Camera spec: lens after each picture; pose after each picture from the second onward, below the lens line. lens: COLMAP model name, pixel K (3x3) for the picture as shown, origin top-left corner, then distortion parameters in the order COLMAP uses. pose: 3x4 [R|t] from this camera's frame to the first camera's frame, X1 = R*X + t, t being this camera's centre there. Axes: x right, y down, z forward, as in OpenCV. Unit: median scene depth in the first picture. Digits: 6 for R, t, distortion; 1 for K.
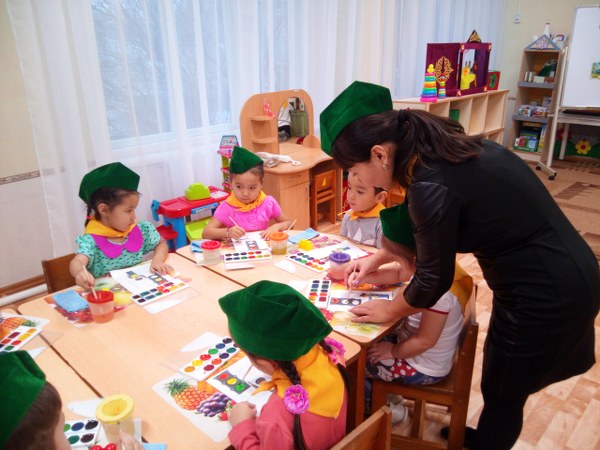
lens RADIAL K [[487.0, 0, 305.0], [0, 487.0, 224.9], [0, 0, 1]] dist [0.081057, -0.115463]
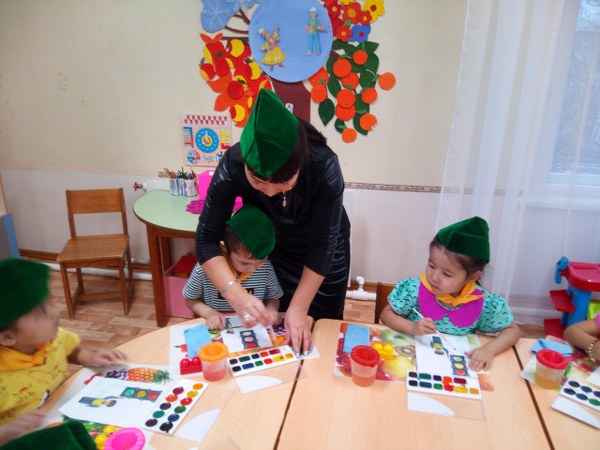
lens RADIAL K [[481.5, 0, 301.0], [0, 481.5, 235.0], [0, 0, 1]] dist [0.118333, -0.203921]
pose [[0.560649, 0.310991, -0.767436, 0.076049], [-0.316388, 0.936928, 0.148538, -0.105476], [0.765226, 0.159530, 0.623682, 0.282301]]
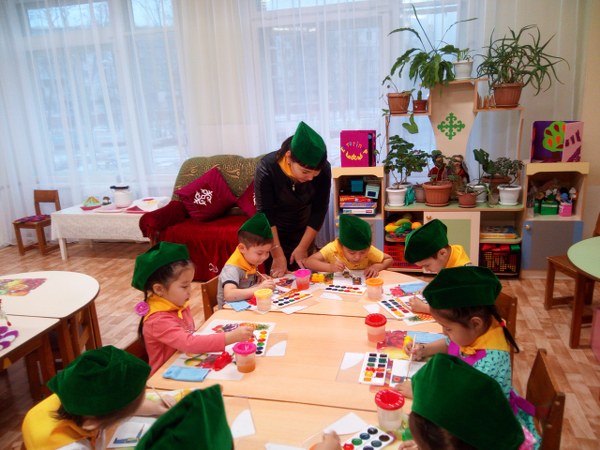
lens RADIAL K [[481.5, 0, 301.0], [0, 481.5, 235.0], [0, 0, 1]] dist [0.118333, -0.203921]
pose [[-0.869109, 0.182844, -0.459584, 0.180990], [-0.120991, 0.822348, 0.555972, -0.495609], [0.479595, 0.538806, -0.692587, 1.243250]]
